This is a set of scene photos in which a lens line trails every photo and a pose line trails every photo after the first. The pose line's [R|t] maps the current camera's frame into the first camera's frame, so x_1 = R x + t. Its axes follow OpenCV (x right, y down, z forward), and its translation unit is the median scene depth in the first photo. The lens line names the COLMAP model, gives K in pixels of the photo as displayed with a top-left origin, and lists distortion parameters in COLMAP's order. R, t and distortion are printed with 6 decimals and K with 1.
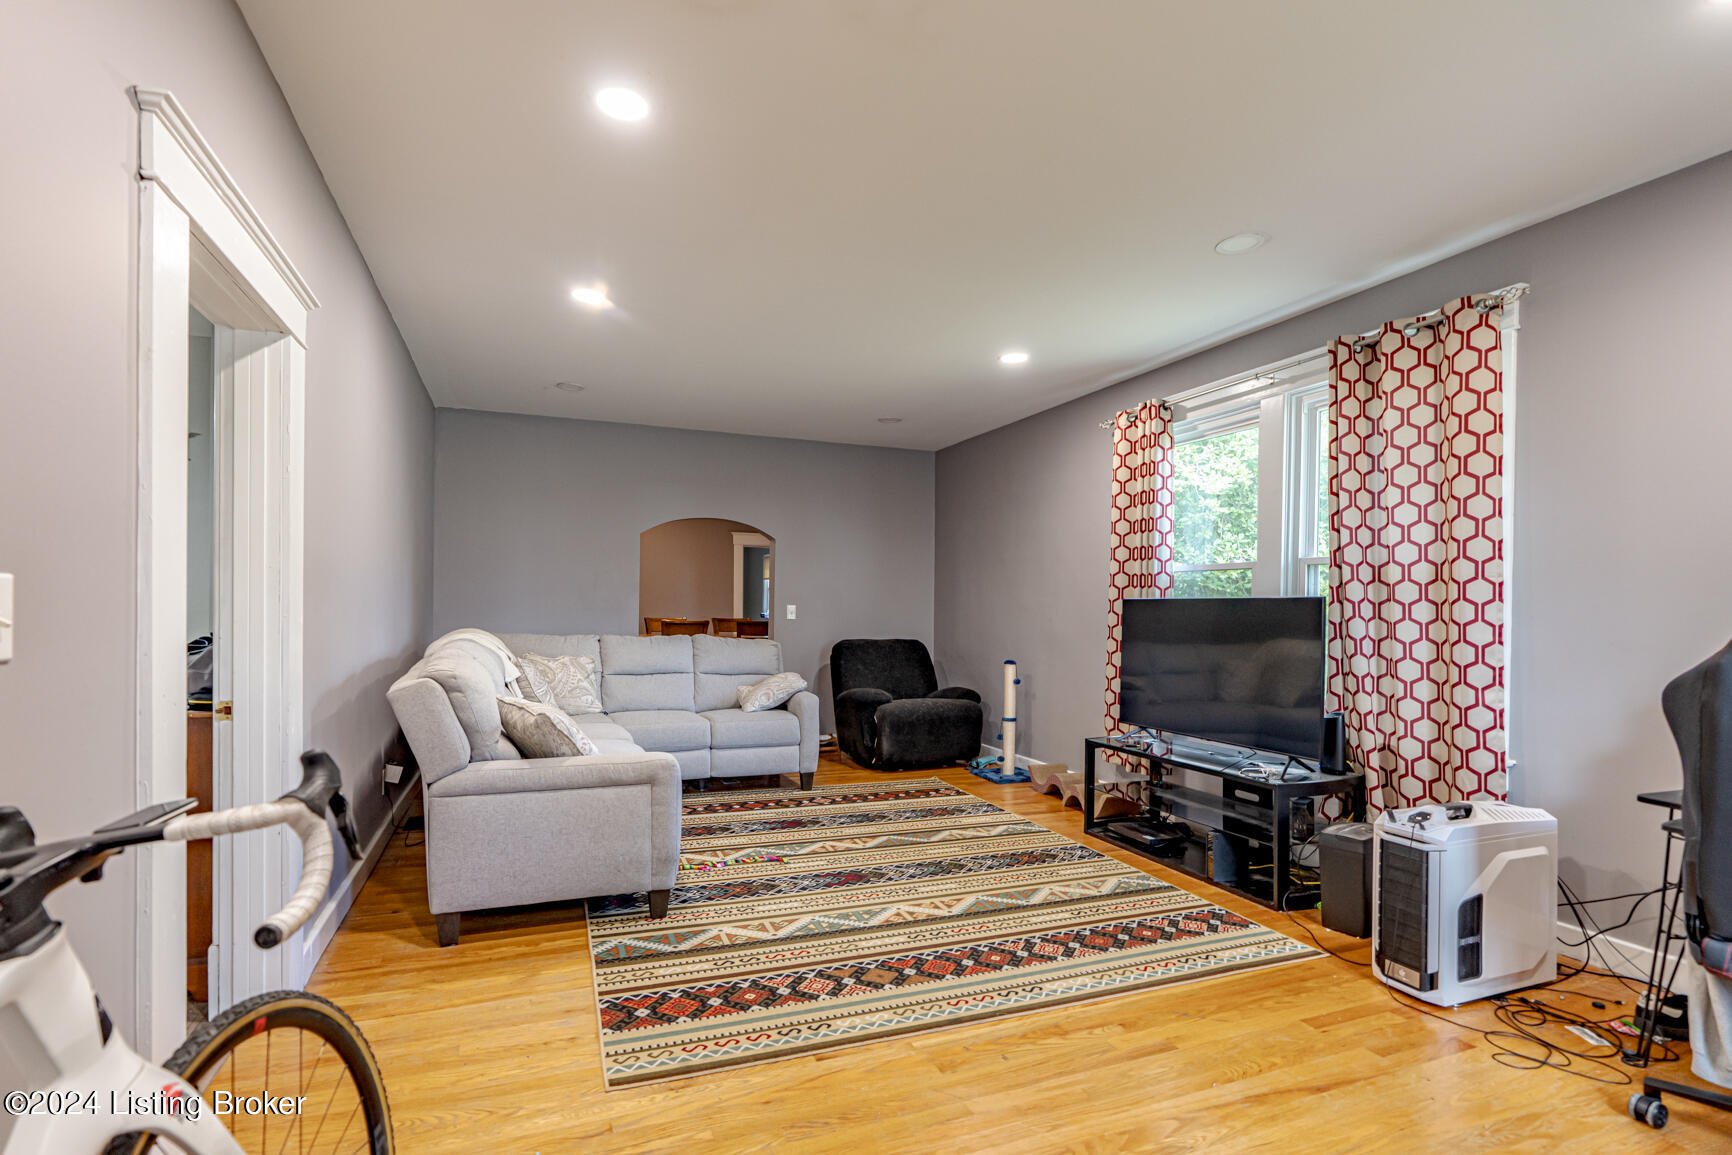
lens RADIAL K [[851.2, 0, 975.0], [0, 851.2, 614.8], [0, 0, 1]] dist [-0.004226, 0.000088]
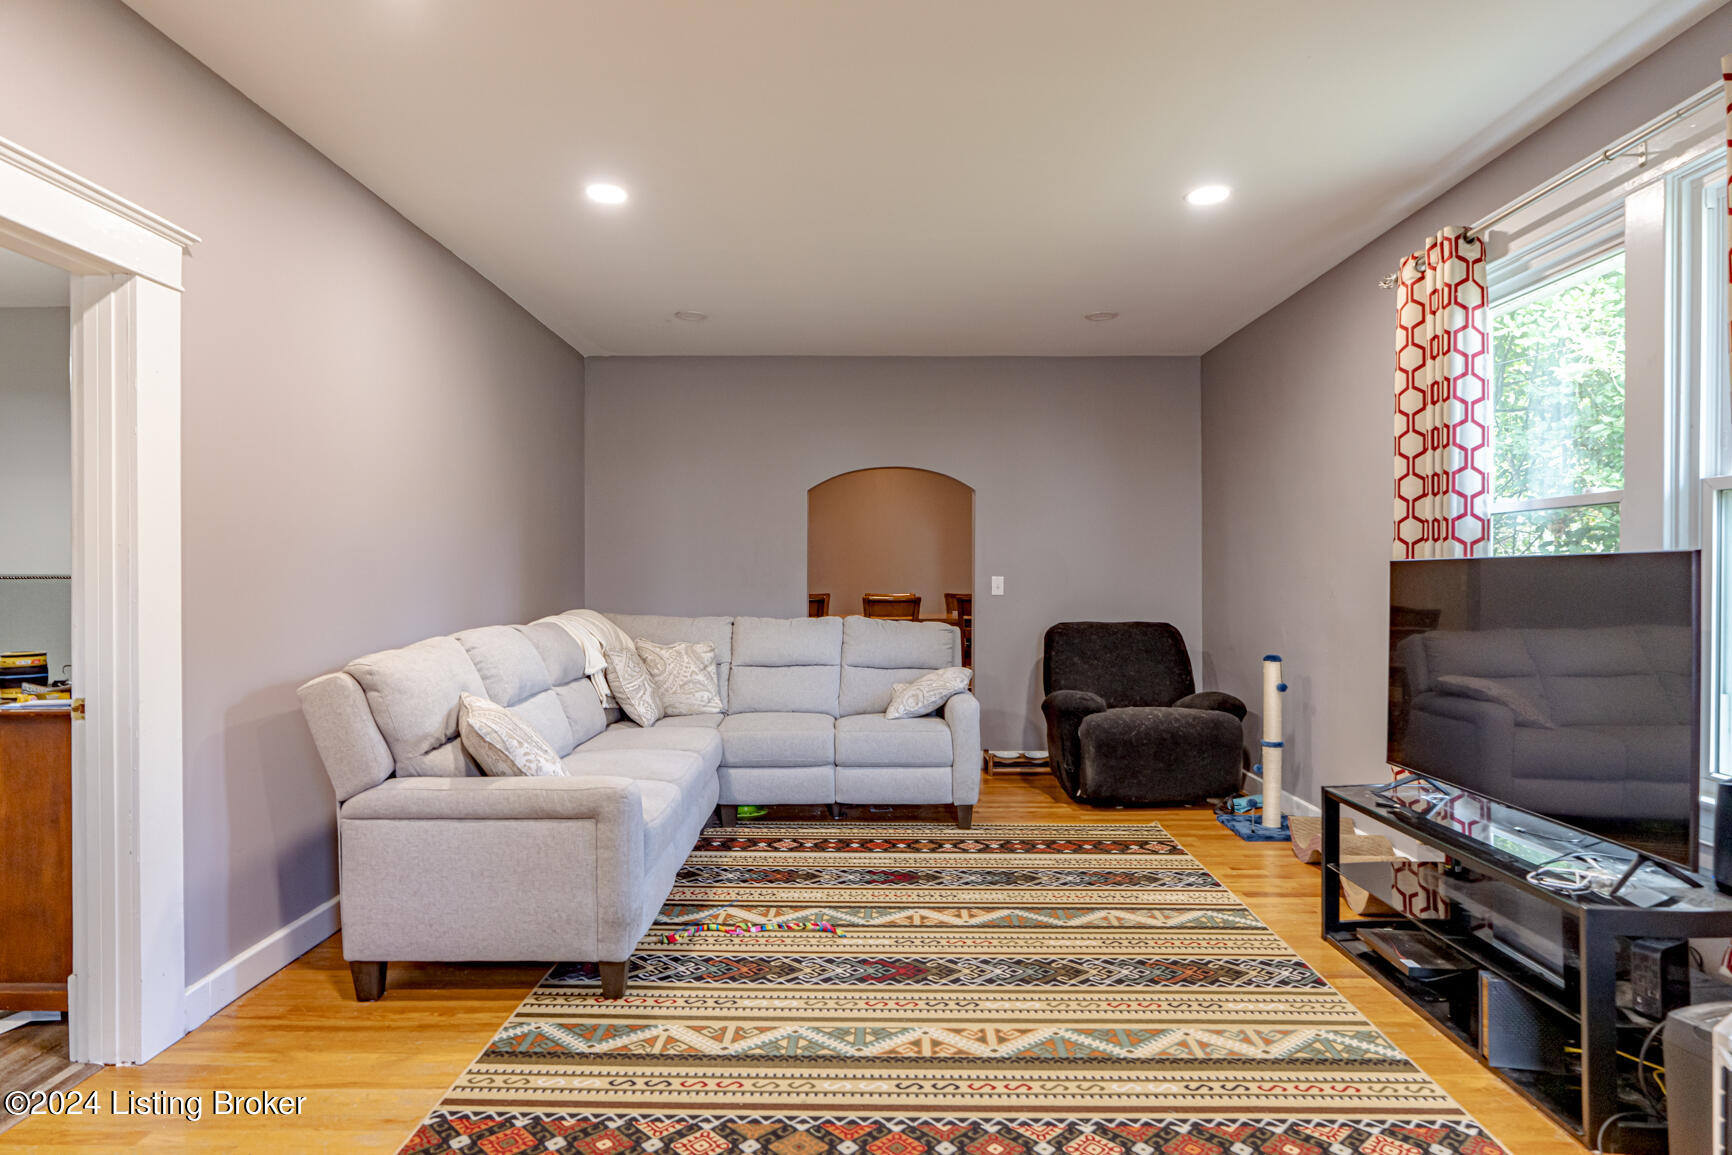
lens RADIAL K [[1068.6, 0, 965.9], [0, 1068.6, 576.3], [0, 0, 1]] dist [-0.001871, -0.000680]
pose [[0.915776, -0.012960, -0.401481, 0.210834], [0.009462, 0.999898, -0.010695, -0.002207], [0.401579, 0.005995, 0.915805, 0.183834]]
